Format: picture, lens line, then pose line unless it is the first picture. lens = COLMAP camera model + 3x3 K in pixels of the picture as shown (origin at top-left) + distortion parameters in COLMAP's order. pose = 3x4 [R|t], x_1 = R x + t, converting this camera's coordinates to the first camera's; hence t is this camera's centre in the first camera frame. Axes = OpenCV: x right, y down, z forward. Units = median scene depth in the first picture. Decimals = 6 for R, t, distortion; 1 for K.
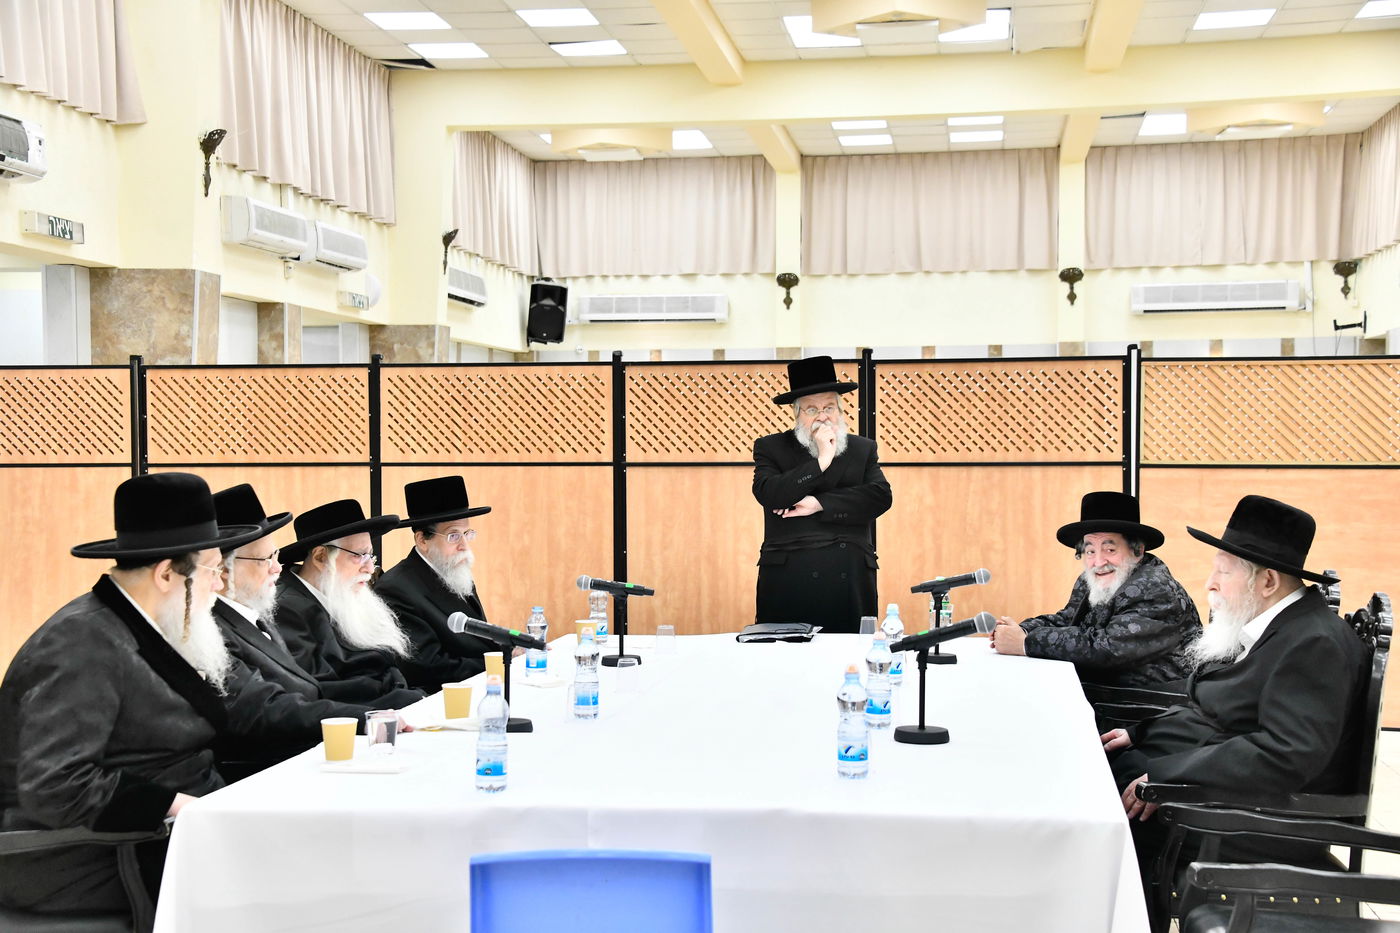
lens RADIAL K [[2354.5, 0, 696.9], [0, 2354.5, 507.5], [0, 0, 1]] dist [0.371896, 0.000000]
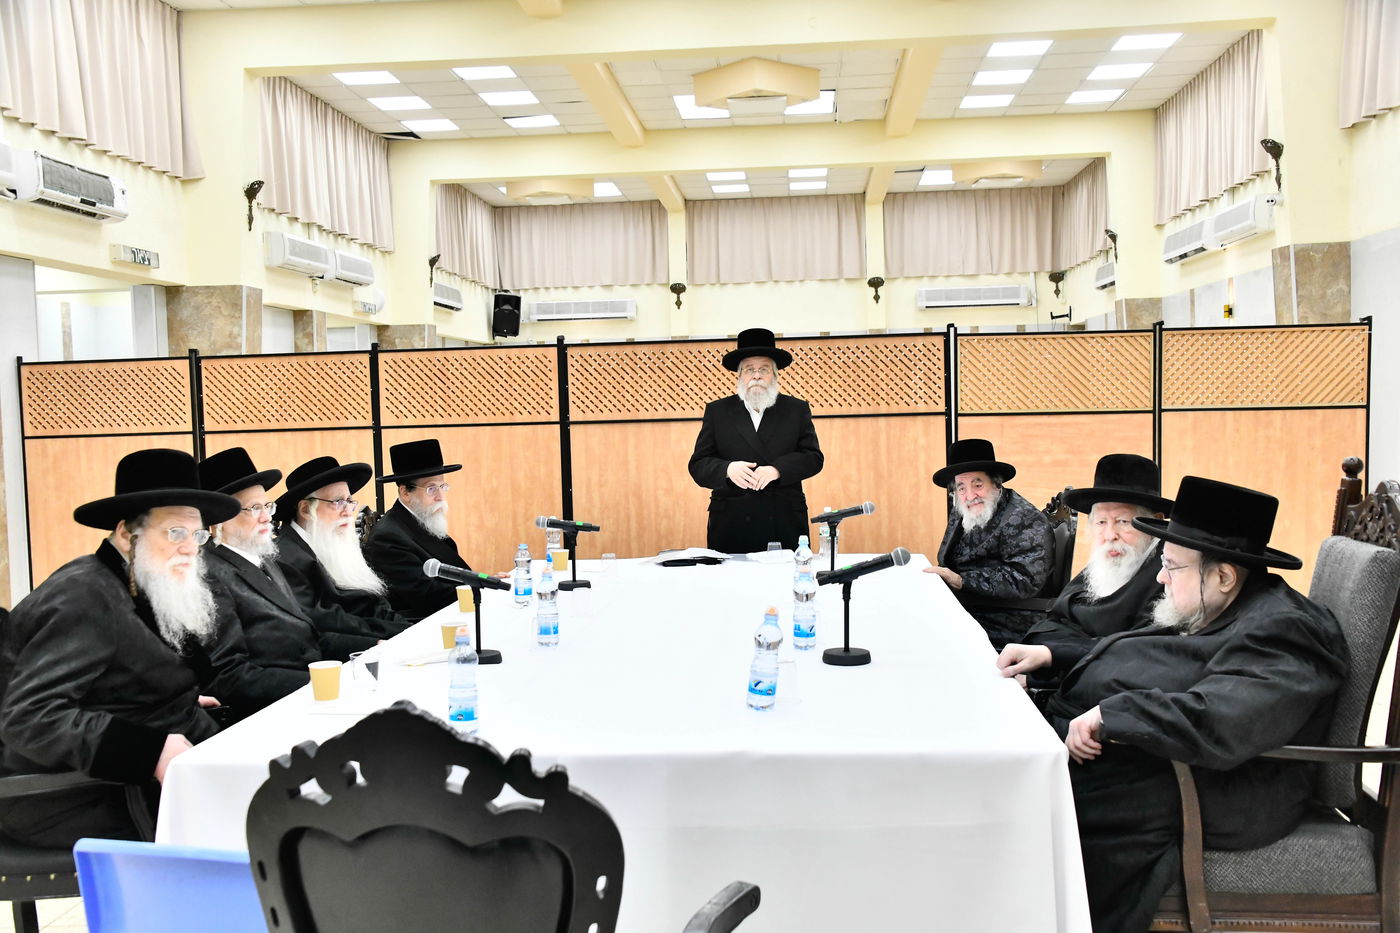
lens RADIAL K [[1375.1, 0, 684.6], [0, 1375.1, 490.2], [0, 0, 1]] dist [0.012892, 0.000000]
pose [[0.997811, -0.026946, 0.060388, -0.012339], [0.024904, 0.999101, 0.034310, -0.005047], [-0.061258, -0.032731, 0.997585, 0.214233]]
